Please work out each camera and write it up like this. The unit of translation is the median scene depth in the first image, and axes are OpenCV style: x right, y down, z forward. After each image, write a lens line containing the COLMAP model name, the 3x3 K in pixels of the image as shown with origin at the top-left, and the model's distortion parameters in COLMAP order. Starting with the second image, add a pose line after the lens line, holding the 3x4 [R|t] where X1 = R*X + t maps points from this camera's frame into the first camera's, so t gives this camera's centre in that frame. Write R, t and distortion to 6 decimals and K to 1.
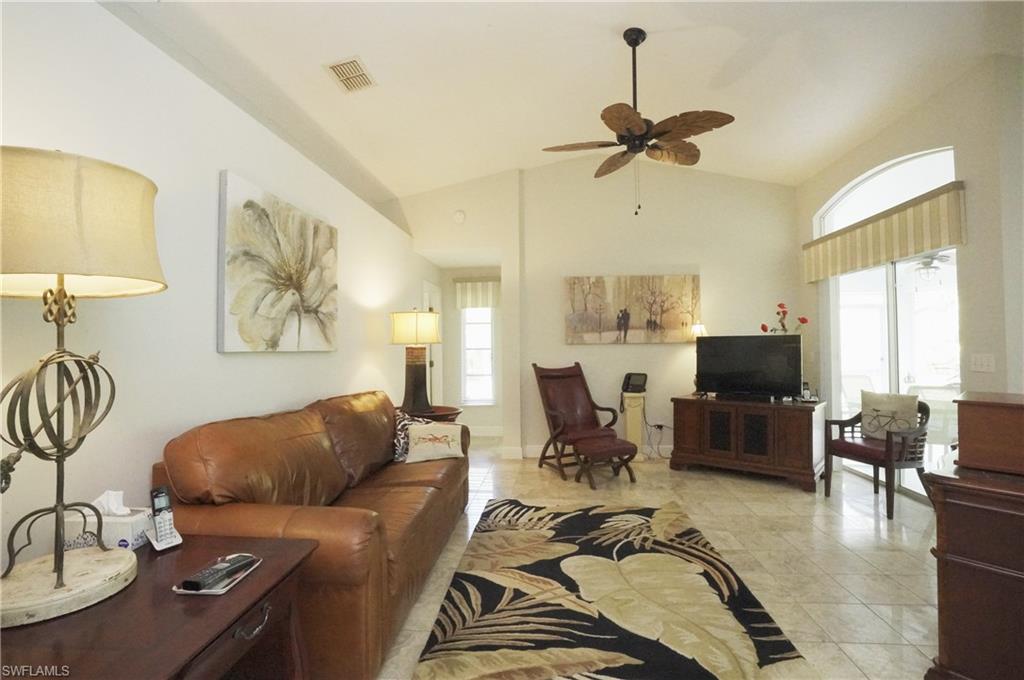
lens RADIAL K [[476.3, 0, 516.6], [0, 476.3, 336.4], [0, 0, 1]] dist [-0.073467, 0.030482]
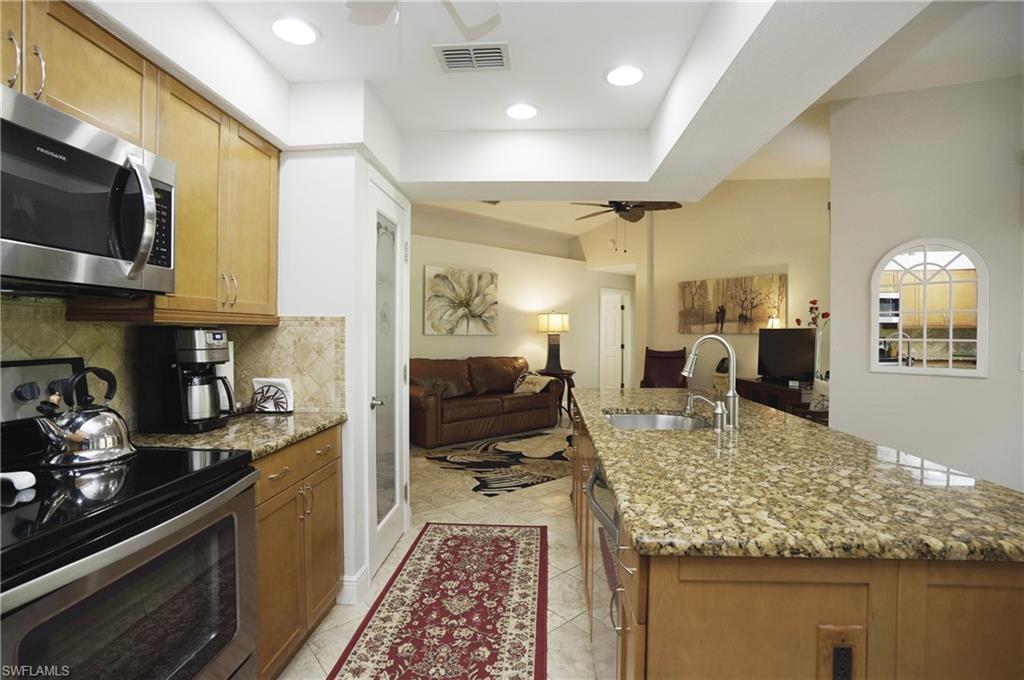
lens RADIAL K [[476.3, 0, 516.6], [0, 476.3, 336.4], [0, 0, 1]] dist [-0.073467, 0.030482]
pose [[0.722633, 0.018688, -0.690979, 1.186757], [0.002256, 0.999565, 0.029394, -0.025716], [0.691228, -0.022800, 0.722277, -0.437130]]
